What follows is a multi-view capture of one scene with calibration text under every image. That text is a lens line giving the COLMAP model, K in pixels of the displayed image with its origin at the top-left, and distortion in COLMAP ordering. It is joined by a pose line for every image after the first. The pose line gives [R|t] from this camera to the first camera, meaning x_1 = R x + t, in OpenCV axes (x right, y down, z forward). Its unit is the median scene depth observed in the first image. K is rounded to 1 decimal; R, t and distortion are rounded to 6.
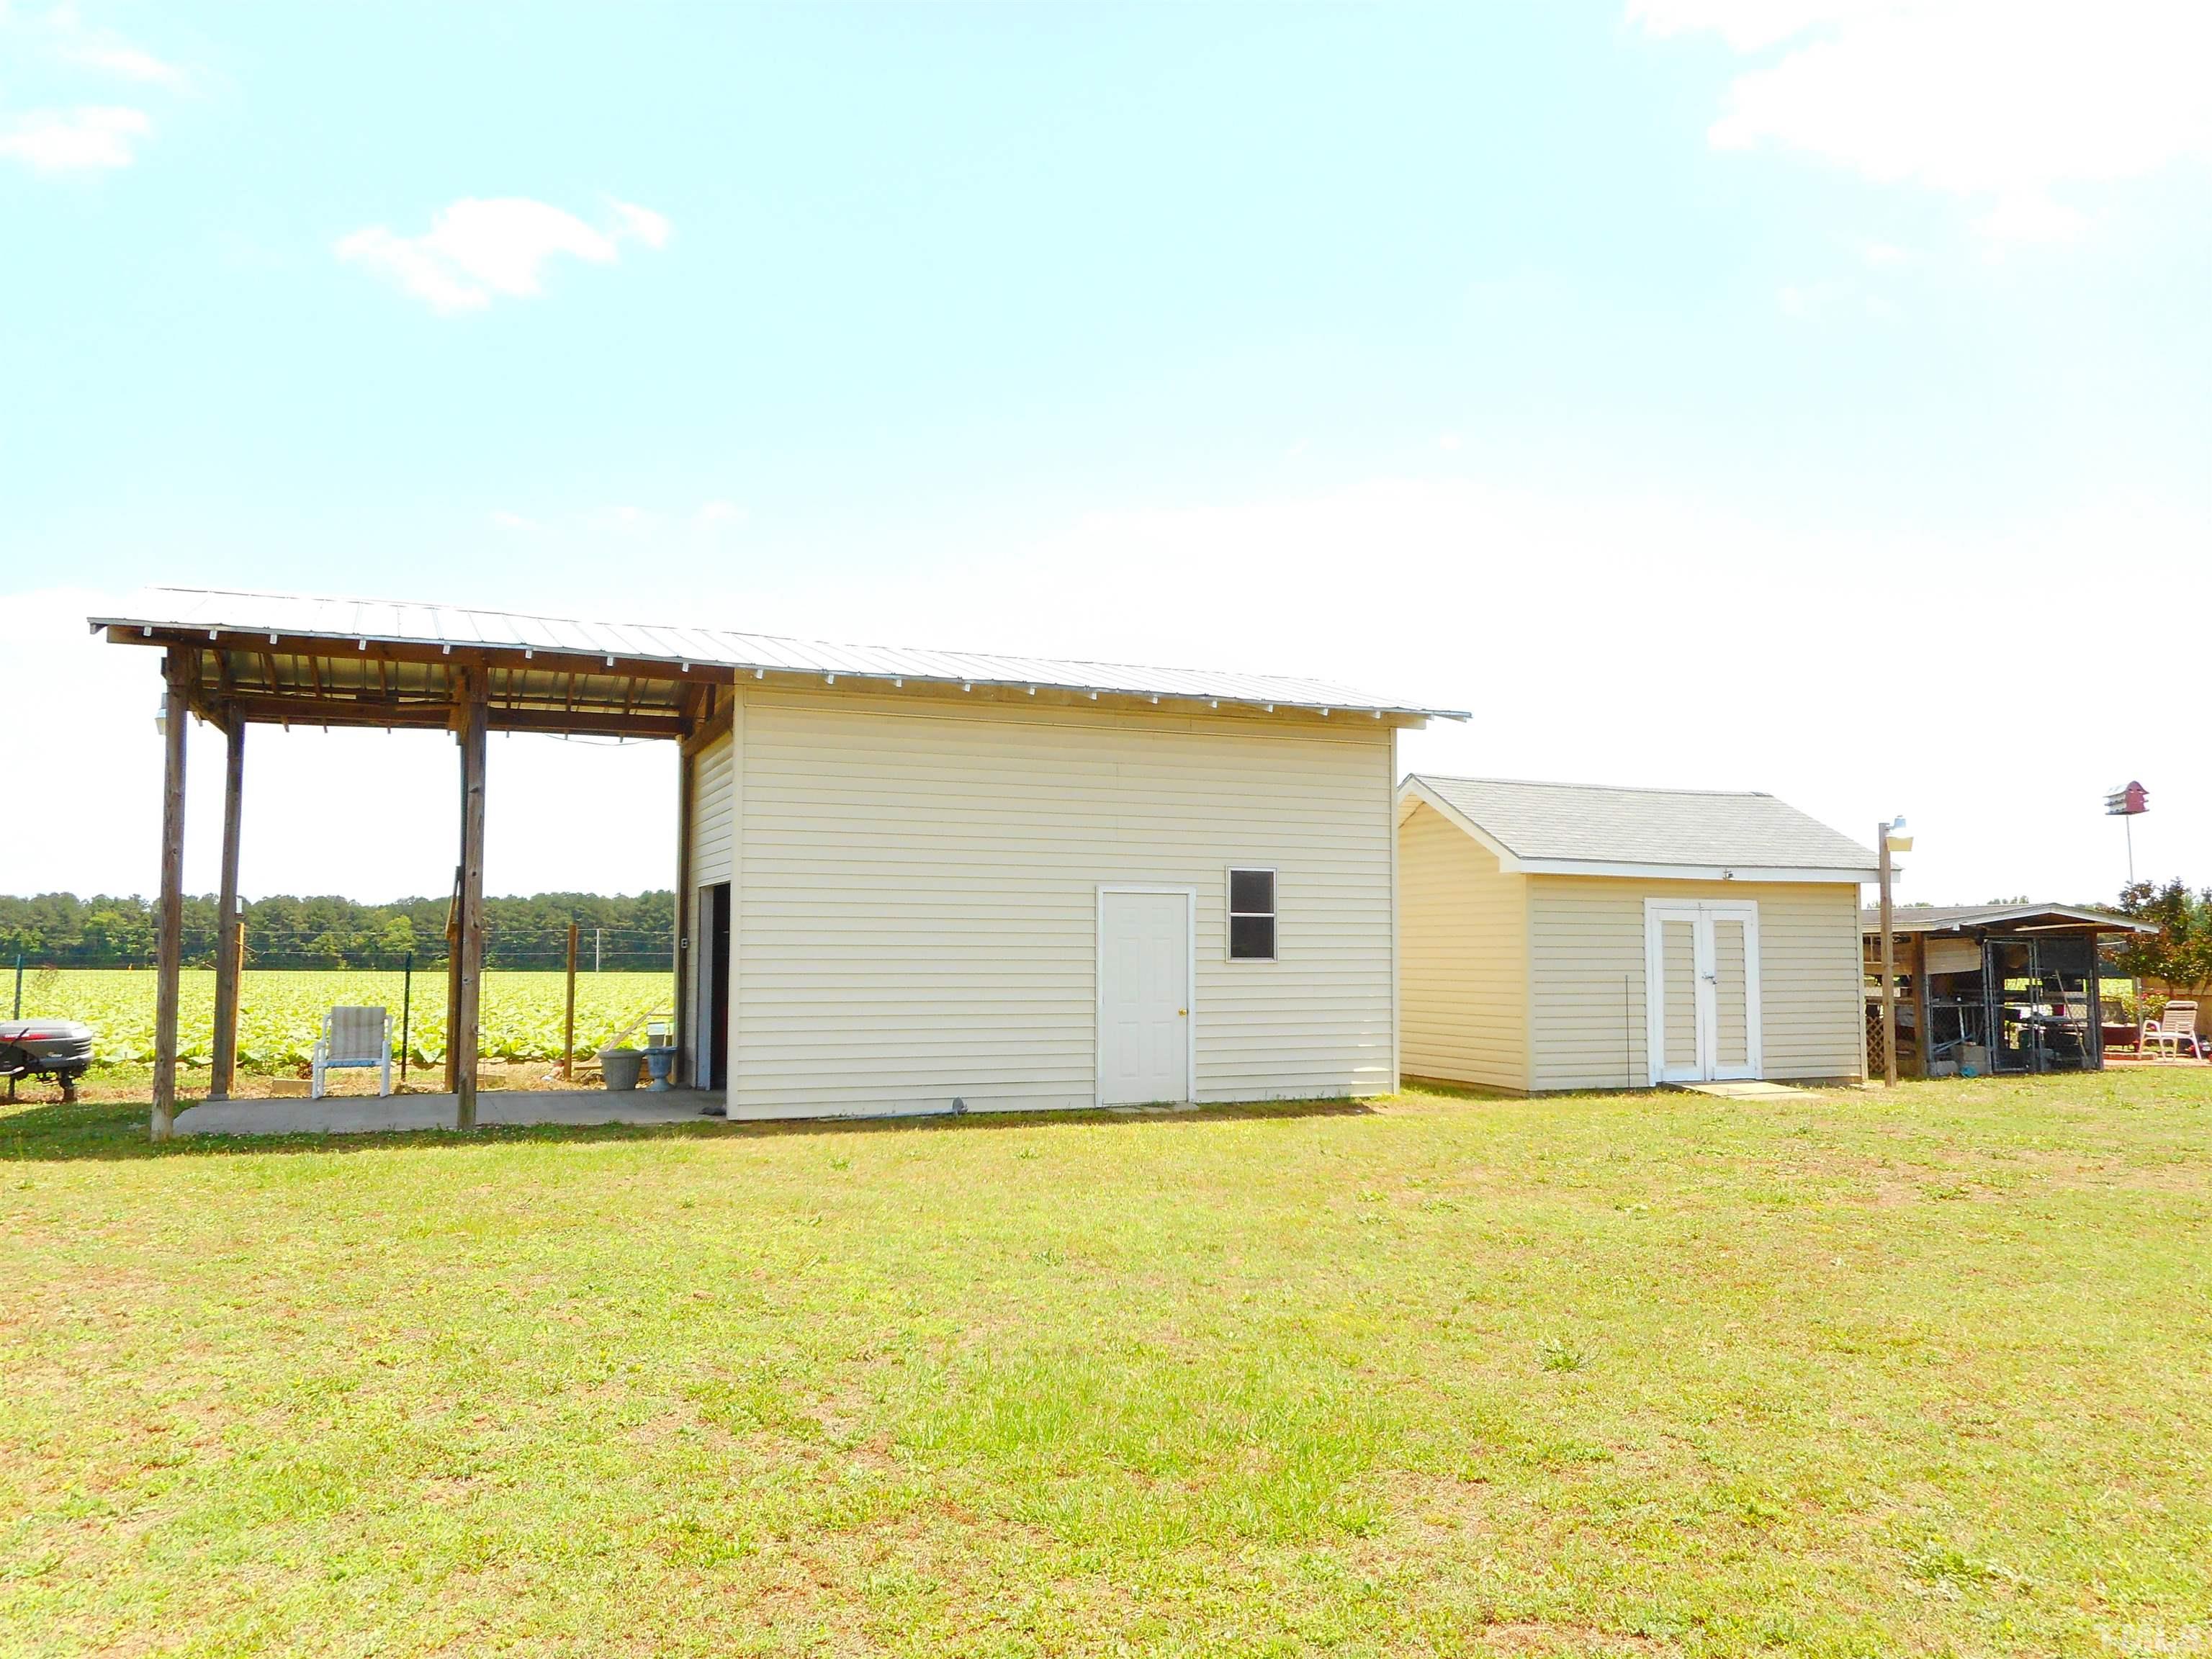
lens RADIAL K [[1682.6, 0, 1112.8], [0, 1682.6, 817.8], [0, 0, 1]] dist [0.008210, 0.000685]
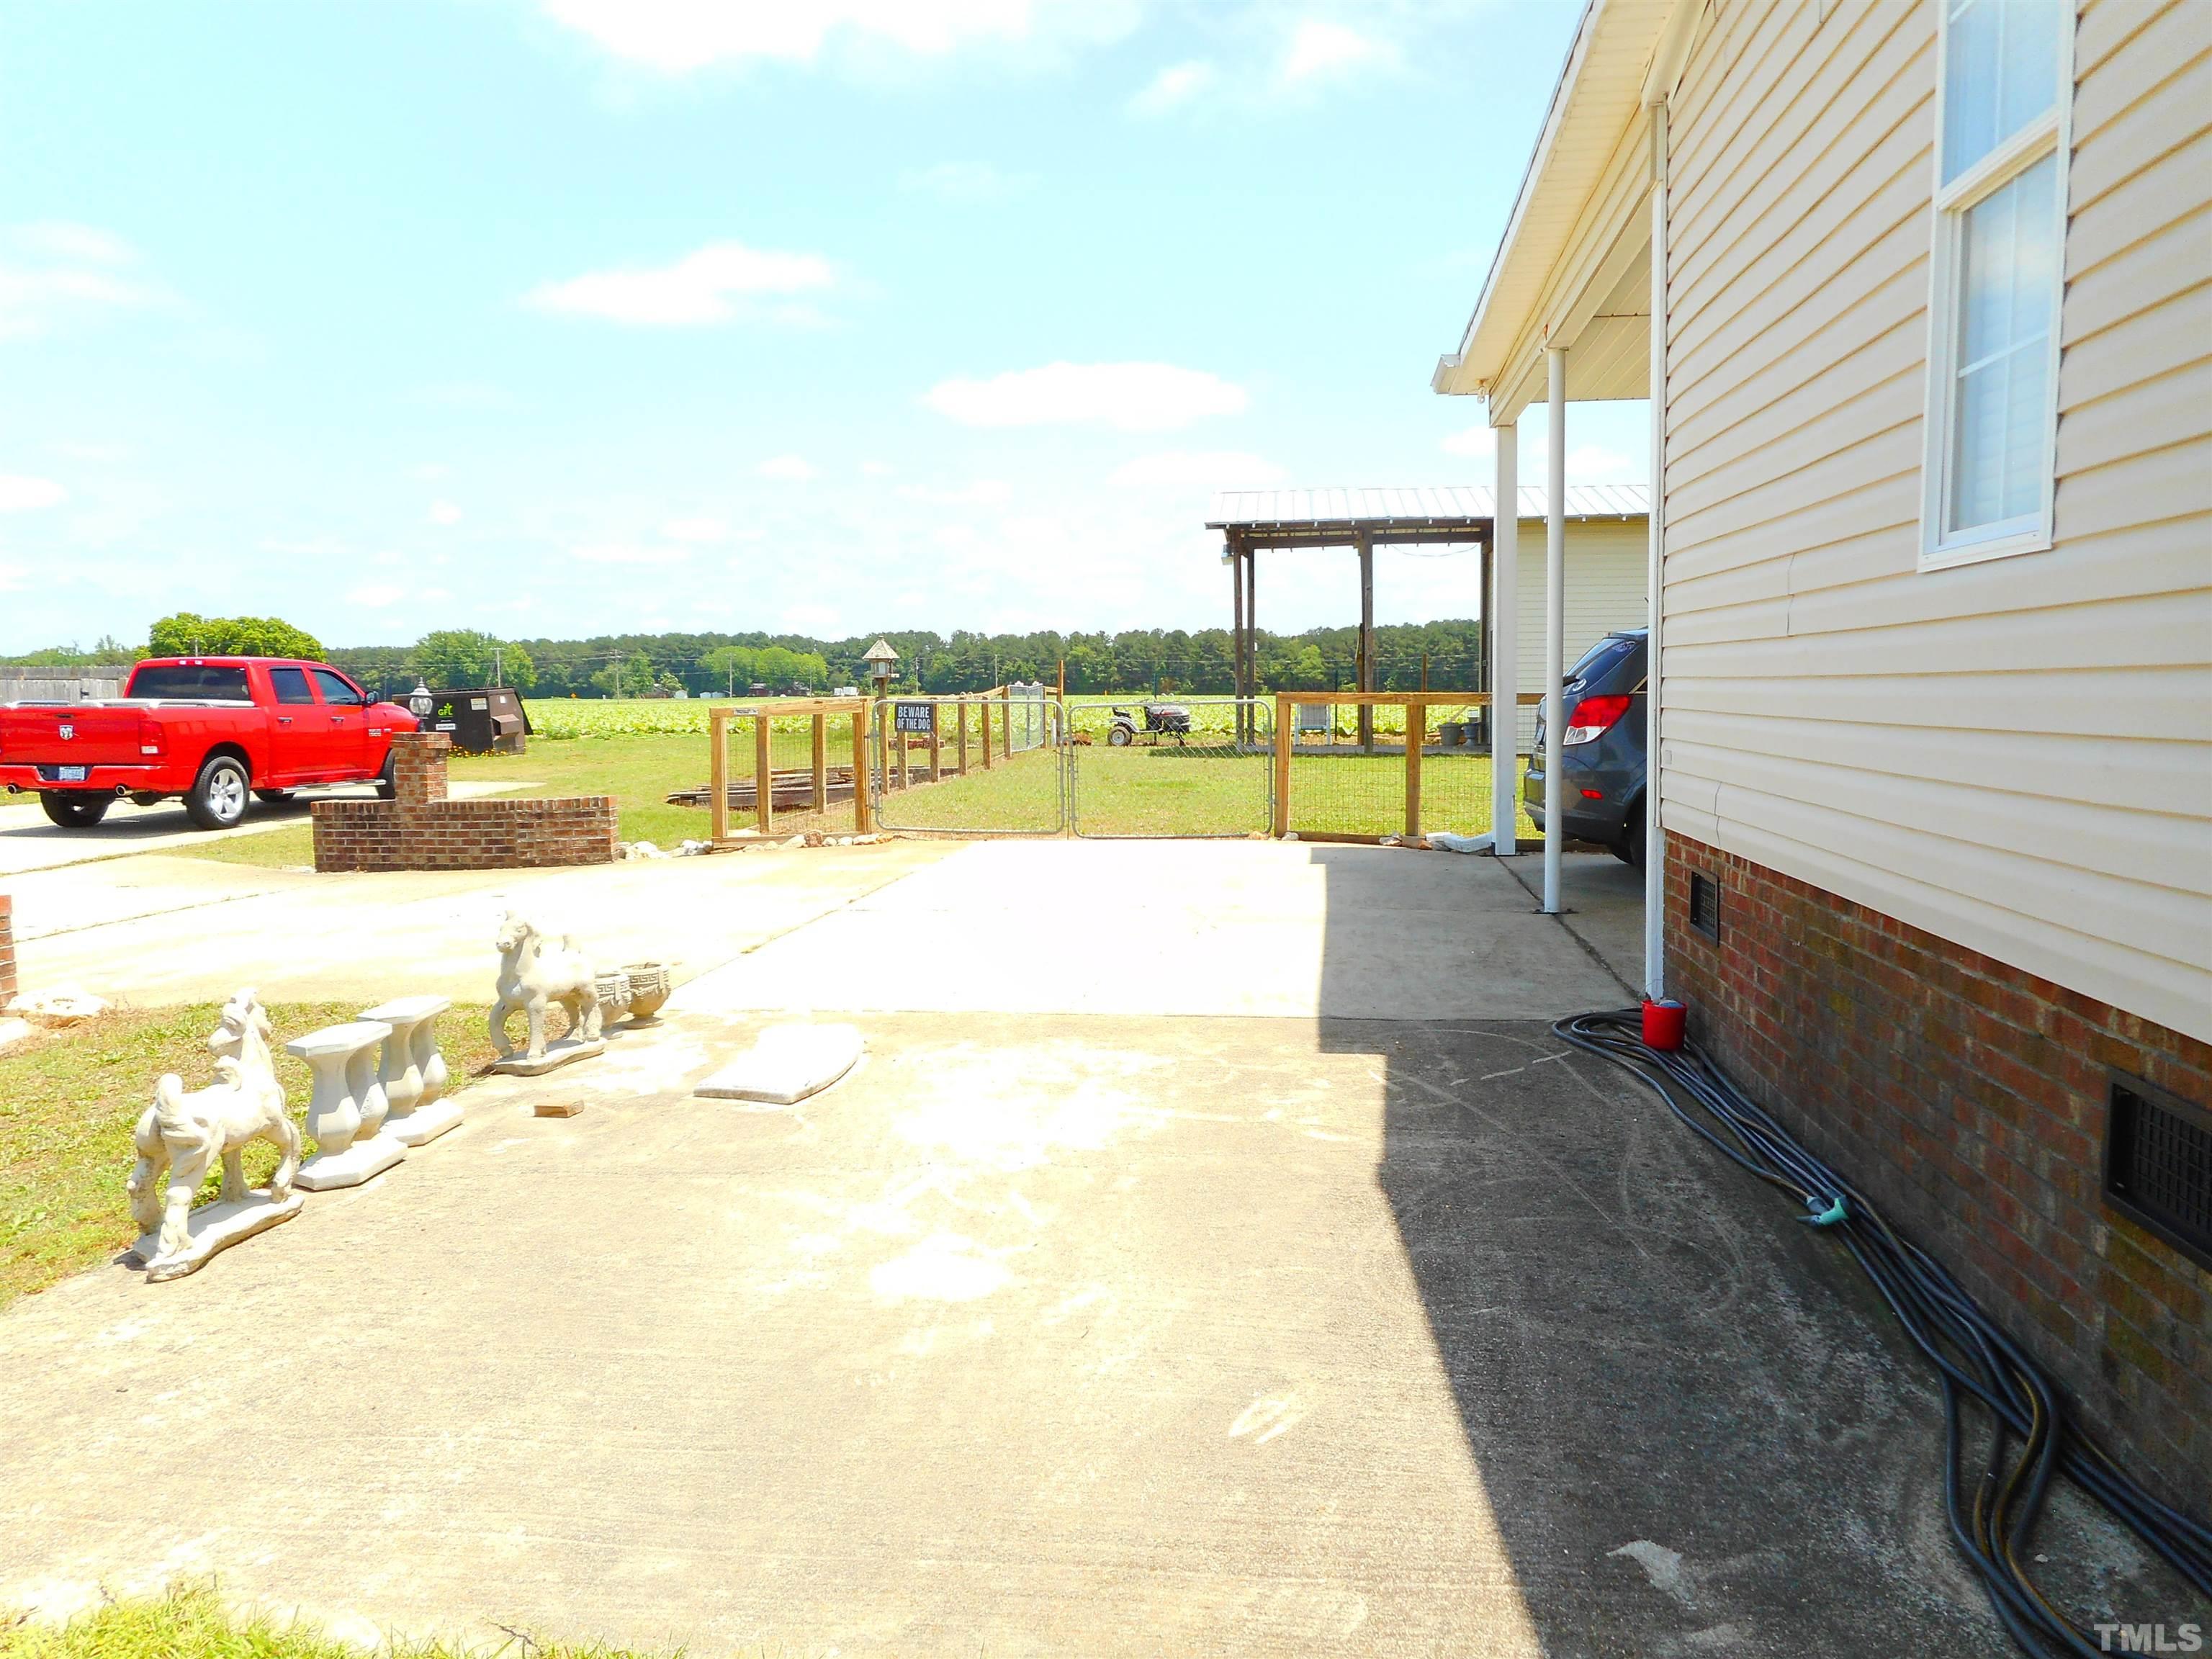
lens RADIAL K [[1682.6, 0, 1112.8], [0, 1682.6, 817.8], [0, 0, 1]] dist [0.008210, 0.000685]
pose [[0.870003, 0.031641, -0.492030, 0.252390], [0.048868, 0.987491, 0.149909, -0.044152], [0.490618, -0.154466, 0.857575, -0.652974]]
